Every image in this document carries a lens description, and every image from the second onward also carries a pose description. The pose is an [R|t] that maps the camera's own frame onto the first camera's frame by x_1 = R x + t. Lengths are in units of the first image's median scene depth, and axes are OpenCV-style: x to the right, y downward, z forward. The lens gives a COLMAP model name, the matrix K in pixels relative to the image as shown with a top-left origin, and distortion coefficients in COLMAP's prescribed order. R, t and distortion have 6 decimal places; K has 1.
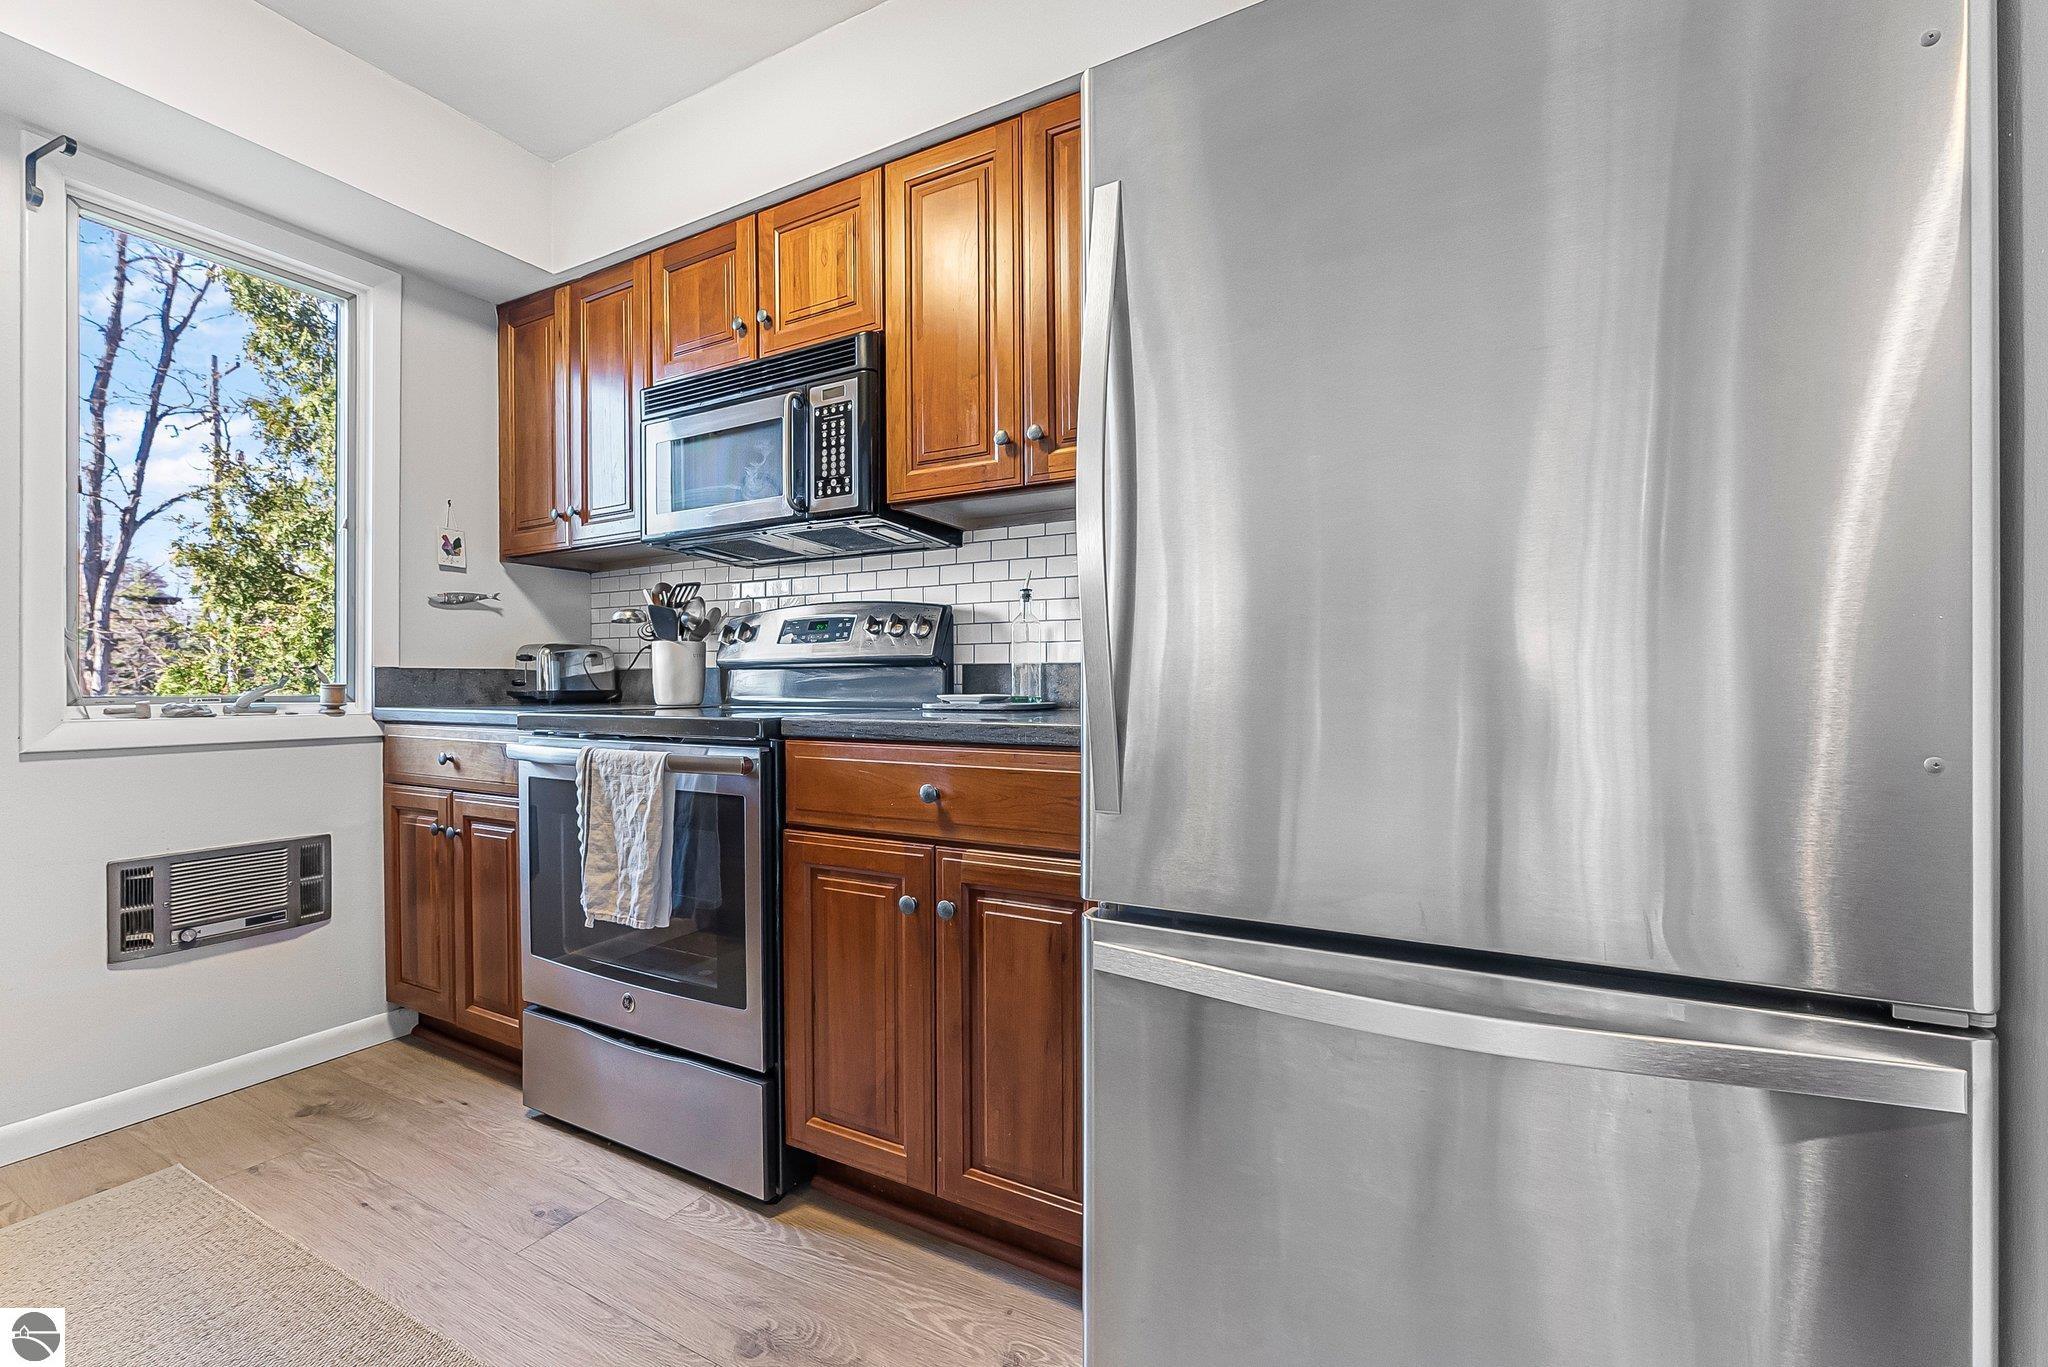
lens RADIAL K [[835.9, 0, 1045.7], [0, 835.9, 682.0], [0, 0, 1]] dist [-0.003068, -0.001359]
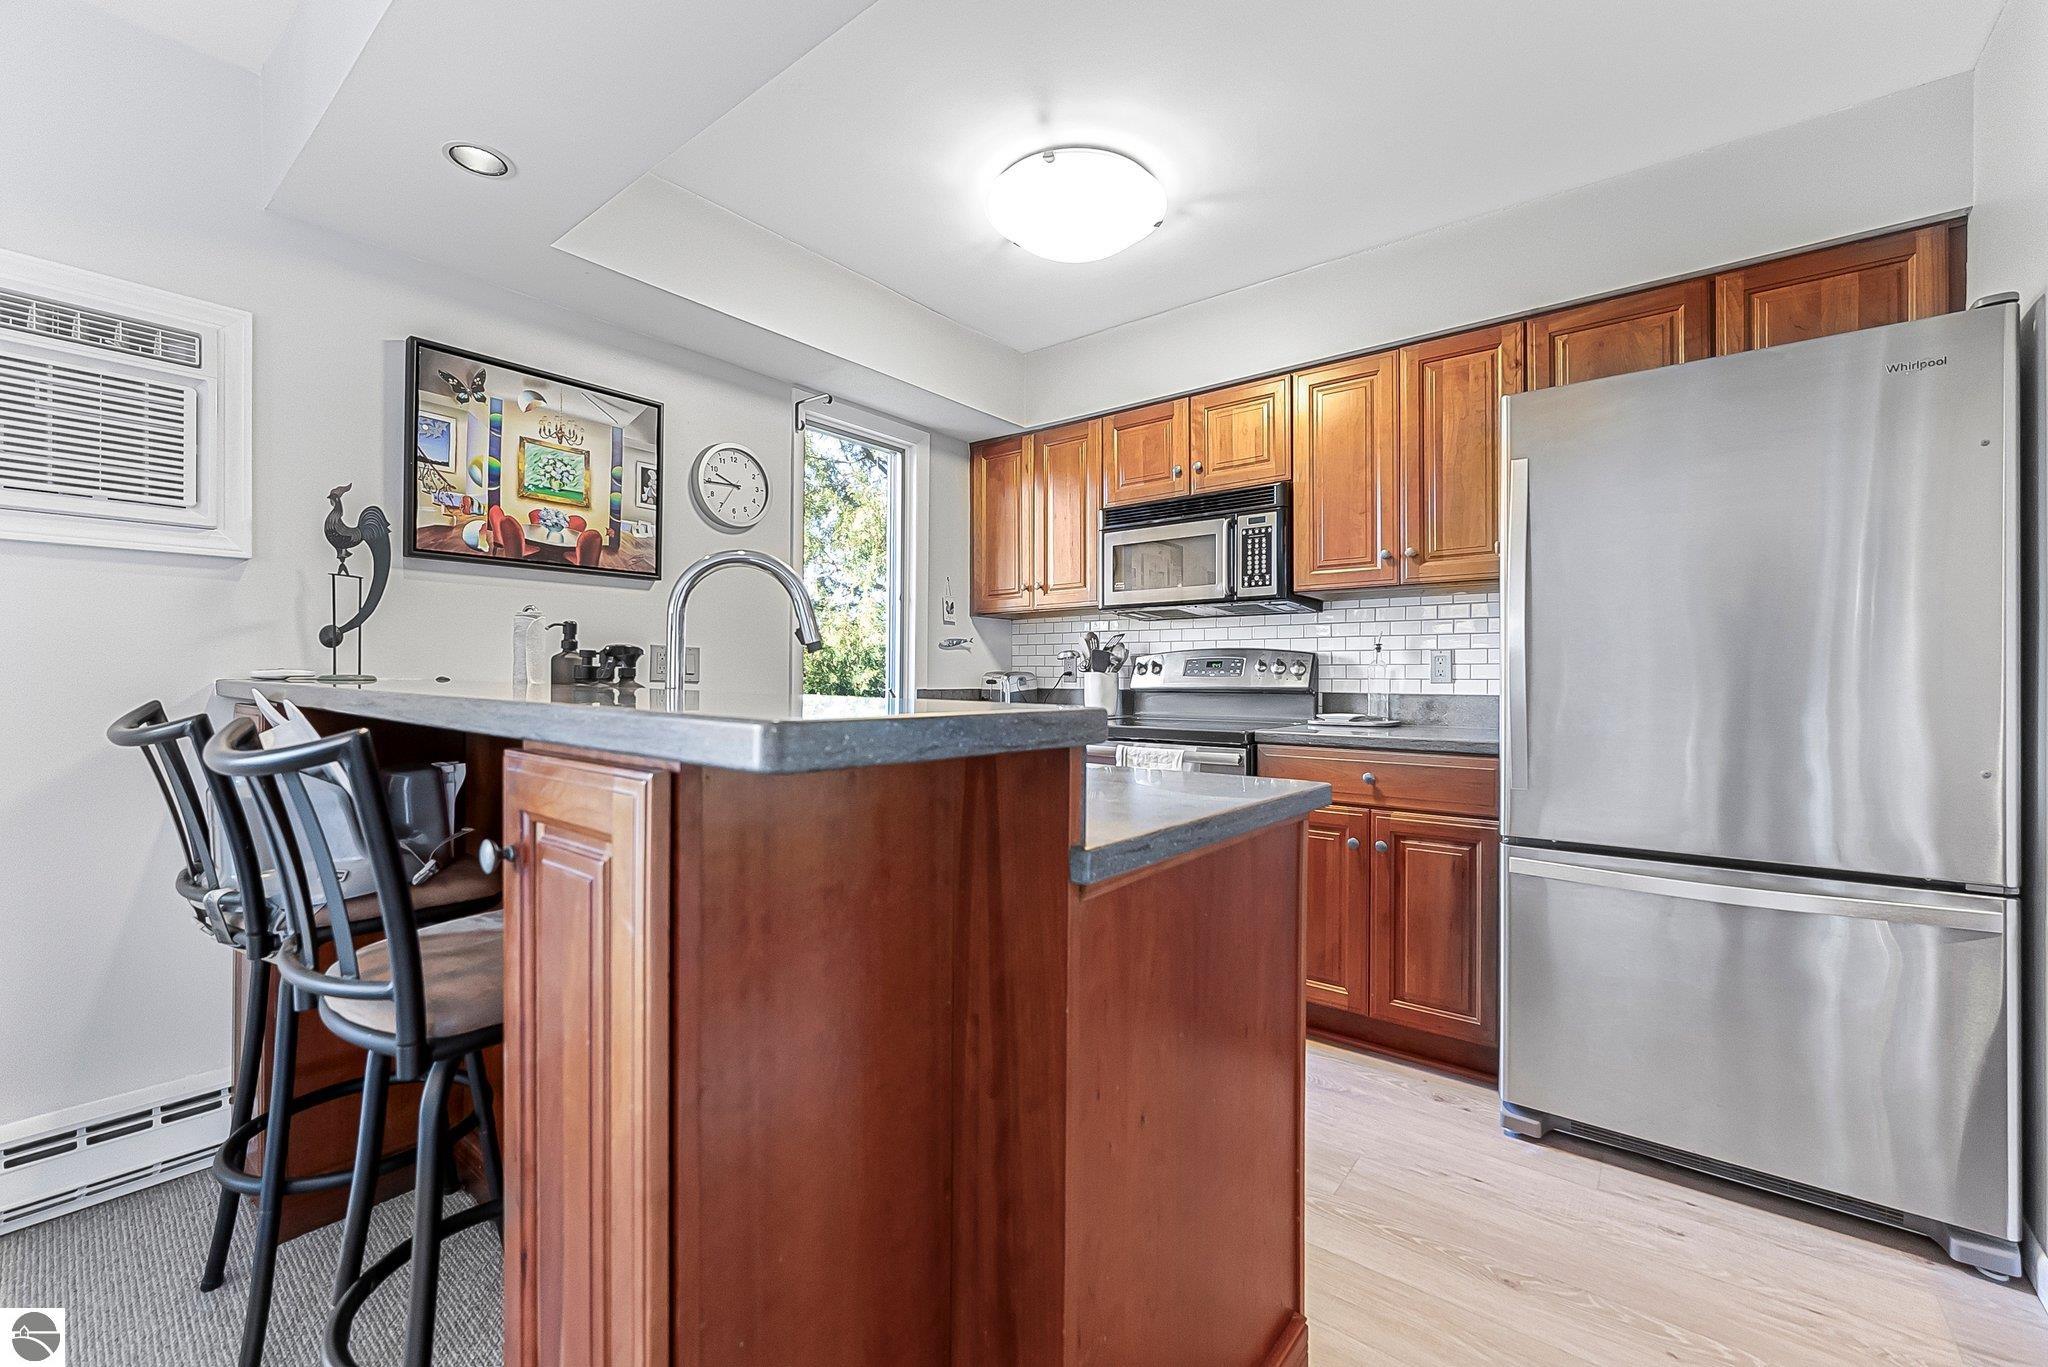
lens RADIAL K [[835.9, 0, 1033.4], [0, 835.9, 673.9], [0, 0, 1]] dist [-0.003068, -0.001359]
pose [[0.983245, 0.006180, -0.182185, -0.365520], [-0.006823, 0.999972, -0.002907, -0.051194], [0.182162, 0.004101, 0.983260, -0.583138]]
